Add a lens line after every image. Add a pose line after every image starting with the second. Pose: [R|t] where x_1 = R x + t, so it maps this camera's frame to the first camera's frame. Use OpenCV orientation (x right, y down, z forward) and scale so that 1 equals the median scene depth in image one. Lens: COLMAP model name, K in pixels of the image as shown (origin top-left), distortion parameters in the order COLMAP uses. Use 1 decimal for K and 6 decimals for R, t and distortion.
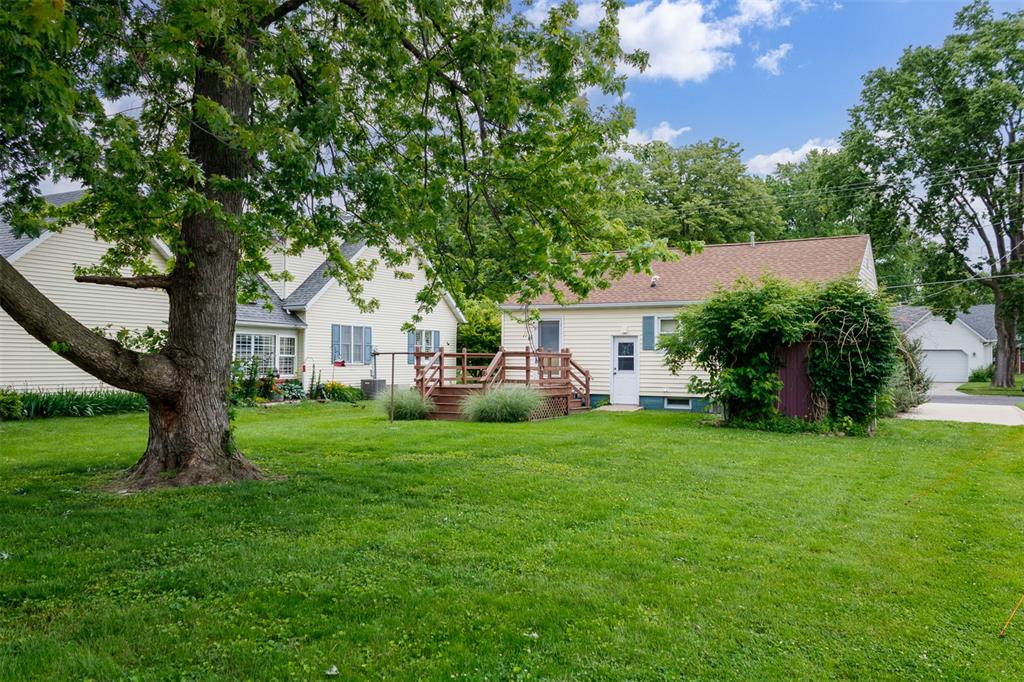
lens RADIAL K [[821.9, 0, 509.1], [0, 821.9, 350.7], [0, 0, 1]] dist [0.061811, -0.077679]
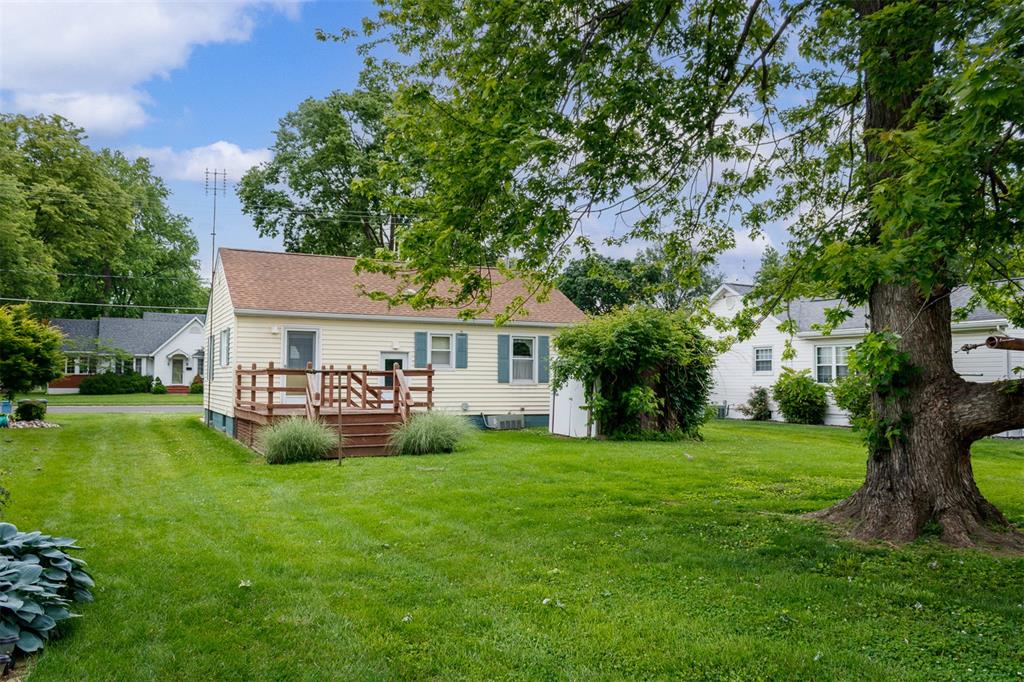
lens RADIAL K [[821.9, 0, 509.1], [0, 821.9, 350.7], [0, 0, 1]] dist [0.061811, -0.077679]
pose [[0.570326, 0.025871, 0.821011, -0.544904], [-0.013661, 0.999664, -0.022010, -0.000826], [-0.821305, 0.001337, 0.570488, 0.368238]]
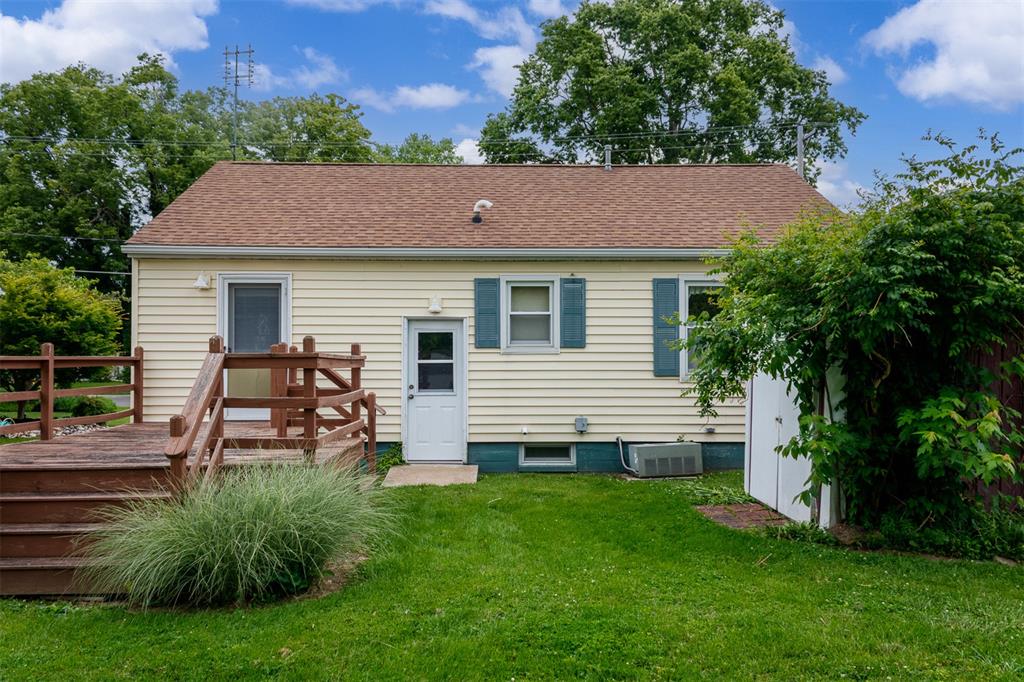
lens RADIAL K [[821.9, 0, 509.1], [0, 821.9, 350.7], [0, 0, 1]] dist [0.061811, -0.077679]
pose [[0.859935, -0.000918, 0.510403, -0.066456], [-0.000497, 0.999996, 0.002637, -0.000540], [-0.510403, -0.002521, 0.859931, 0.567107]]
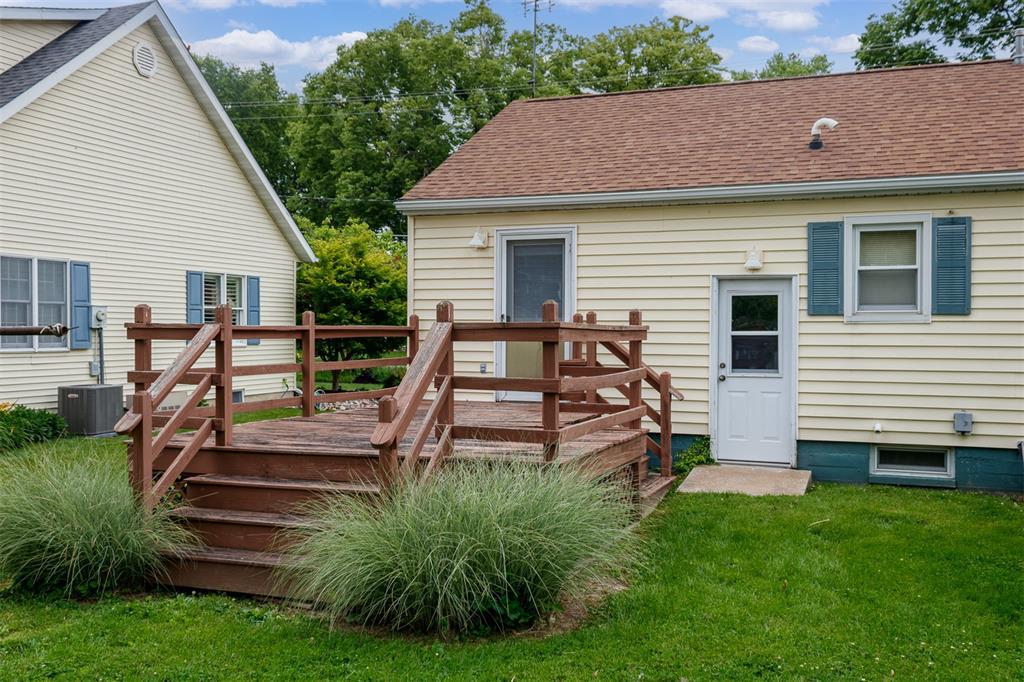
lens RADIAL K [[962.4, 0, 517.1], [0, 962.4, 340.7], [0, 0, 1]] dist [0.045250, -0.087790]
pose [[0.988537, -0.004913, 0.150897, -0.029262], [0.001241, 0.999701, 0.024421, -0.000326], [-0.150972, -0.023954, 0.988248, 0.589281]]
